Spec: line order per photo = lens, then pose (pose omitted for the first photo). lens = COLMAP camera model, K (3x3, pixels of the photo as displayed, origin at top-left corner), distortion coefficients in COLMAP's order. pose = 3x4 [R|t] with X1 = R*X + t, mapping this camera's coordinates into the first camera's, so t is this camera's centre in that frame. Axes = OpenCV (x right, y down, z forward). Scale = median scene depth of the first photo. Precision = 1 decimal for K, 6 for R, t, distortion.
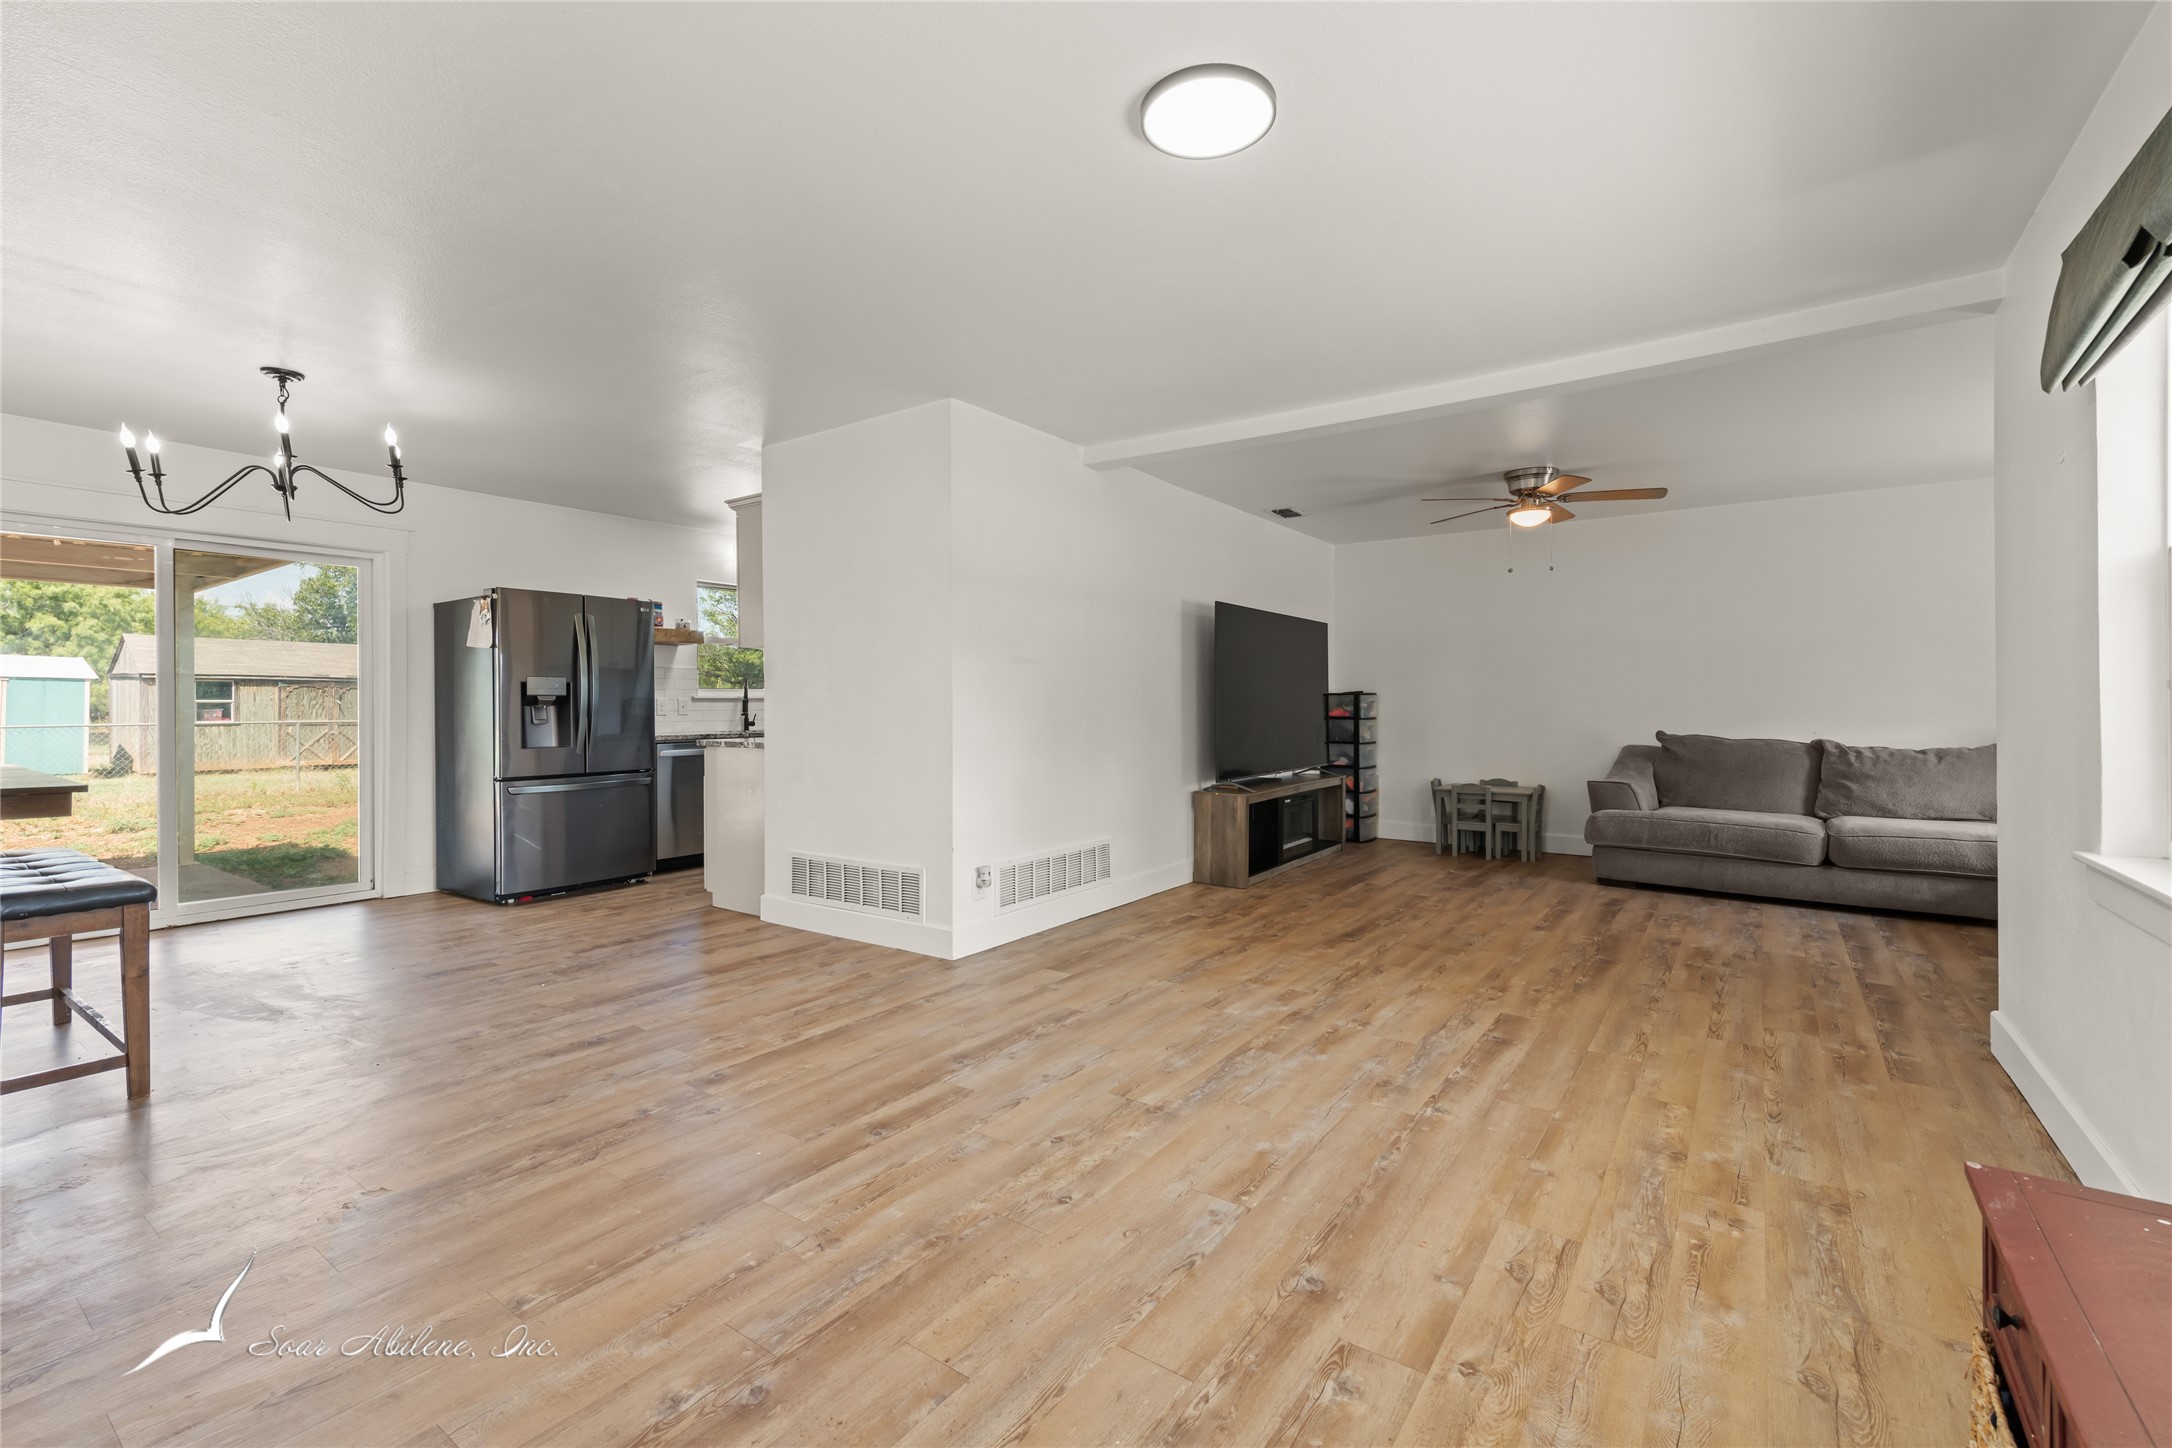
lens RADIAL K [[947.3, 0, 1094.7], [0, 947.3, 713.1], [0, 0, 1]] dist [0.006554, -0.001111]
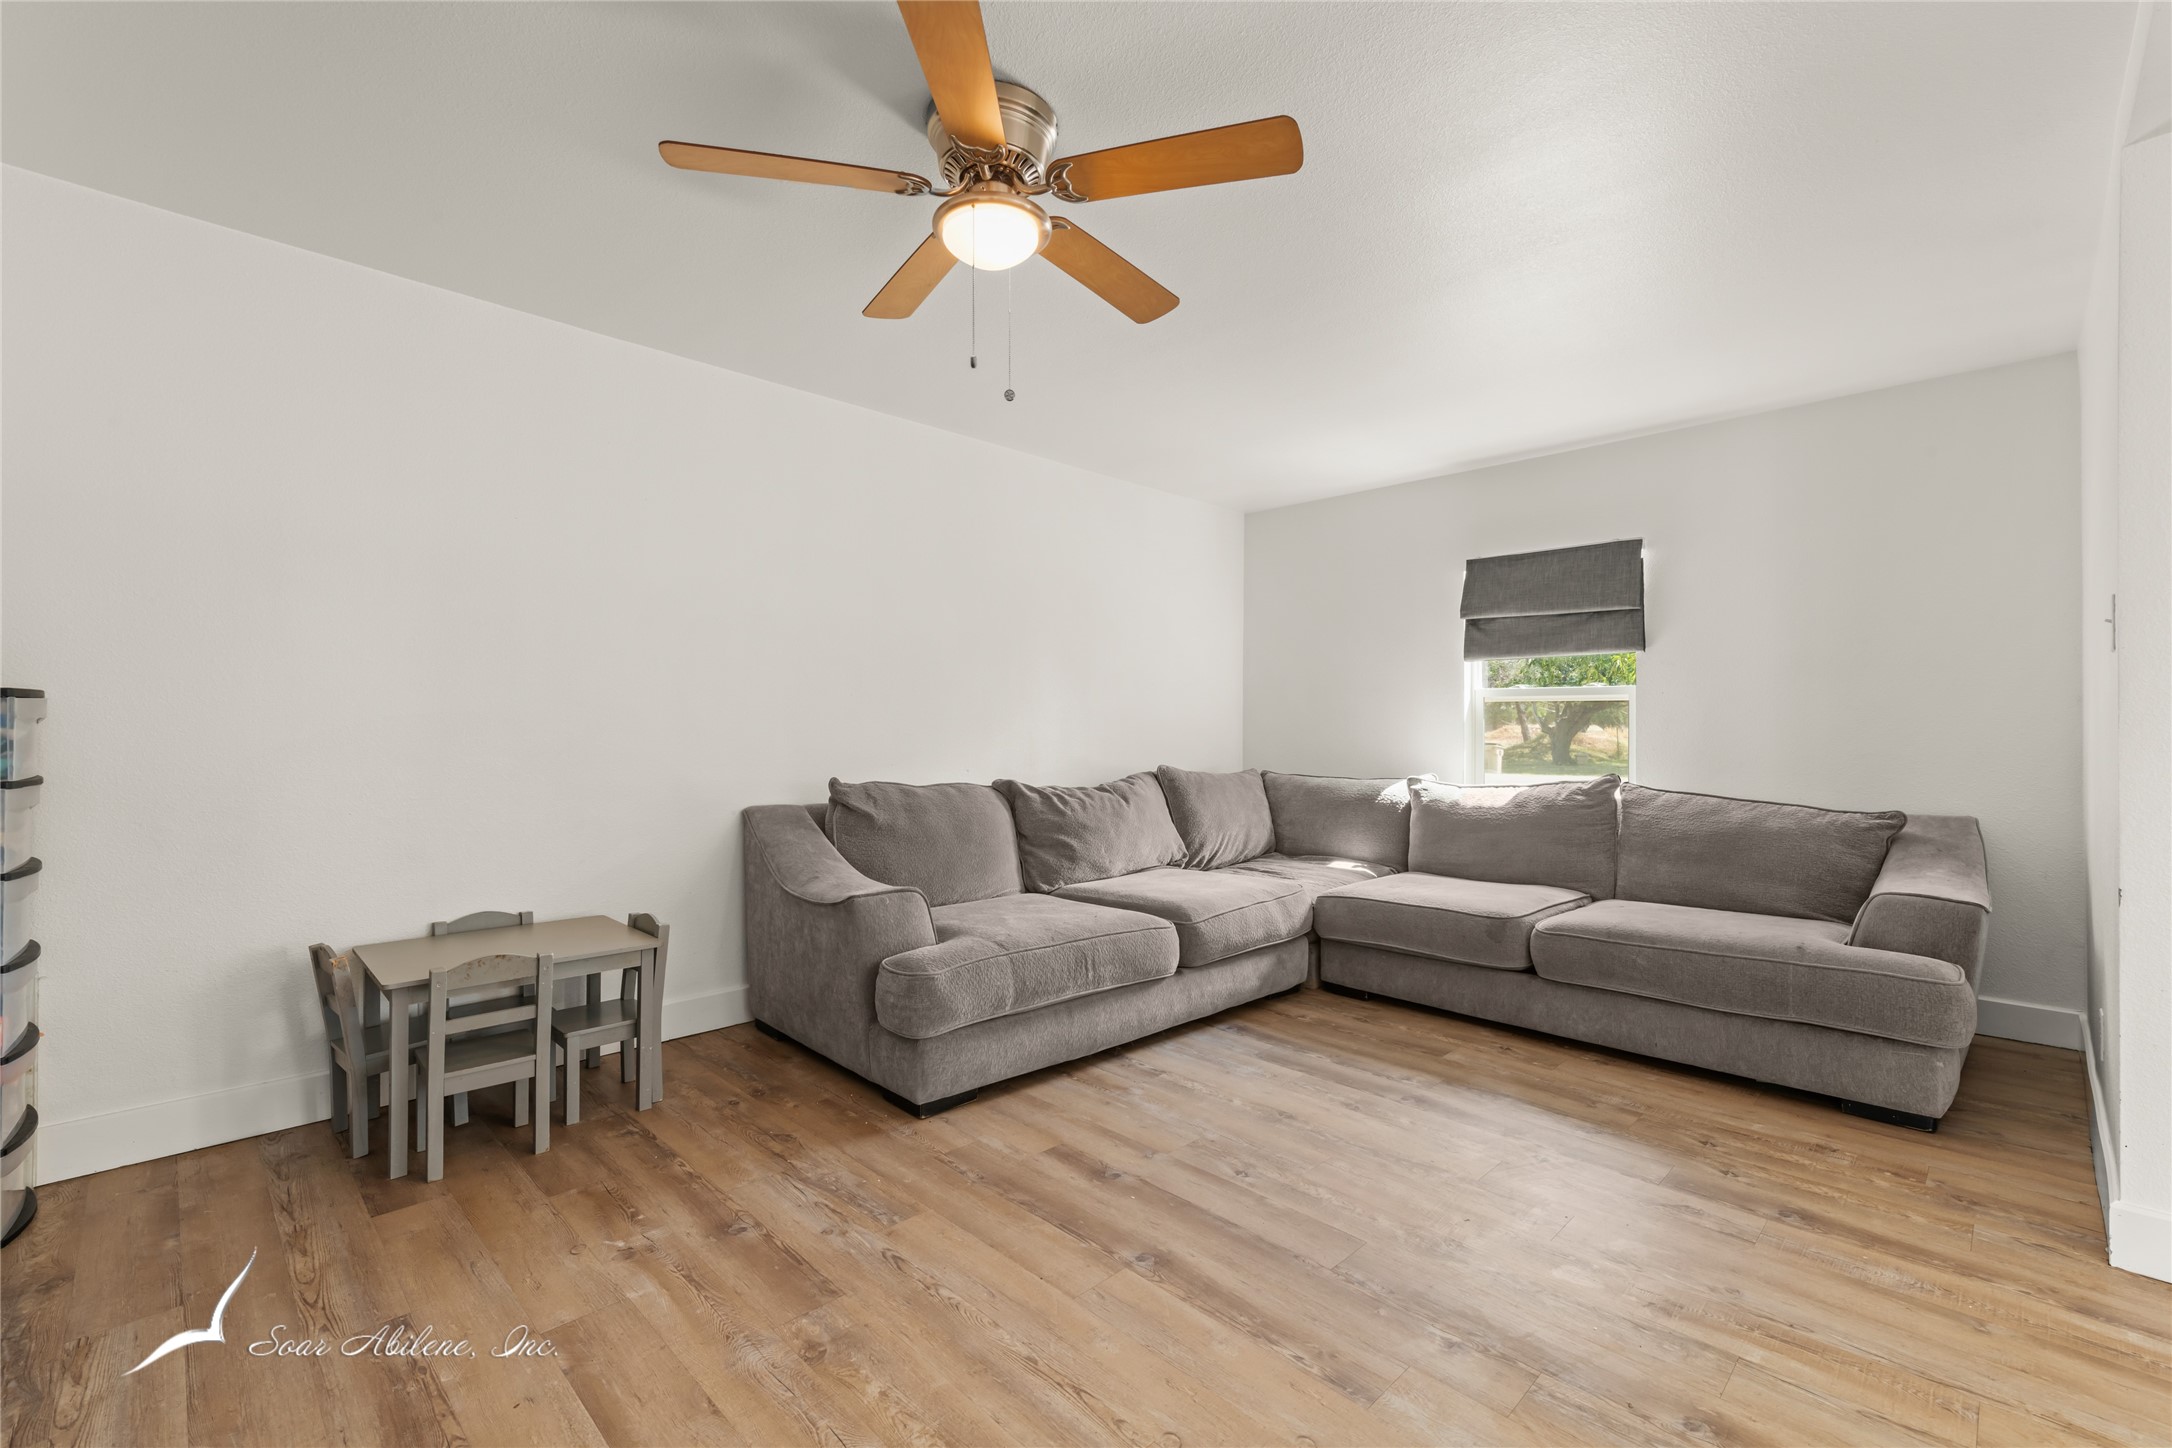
lens RADIAL K [[929.3, 0, 1087.8], [0, 929.3, 715.0], [0, 0, 1]] dist [0.010731, -0.000485]
pose [[0.166631, 0.011244, 0.985955, 0.154699], [0.005916, 0.999906, -0.012403, -0.019747], [-0.986002, 0.007899, 0.166548, 1.410978]]
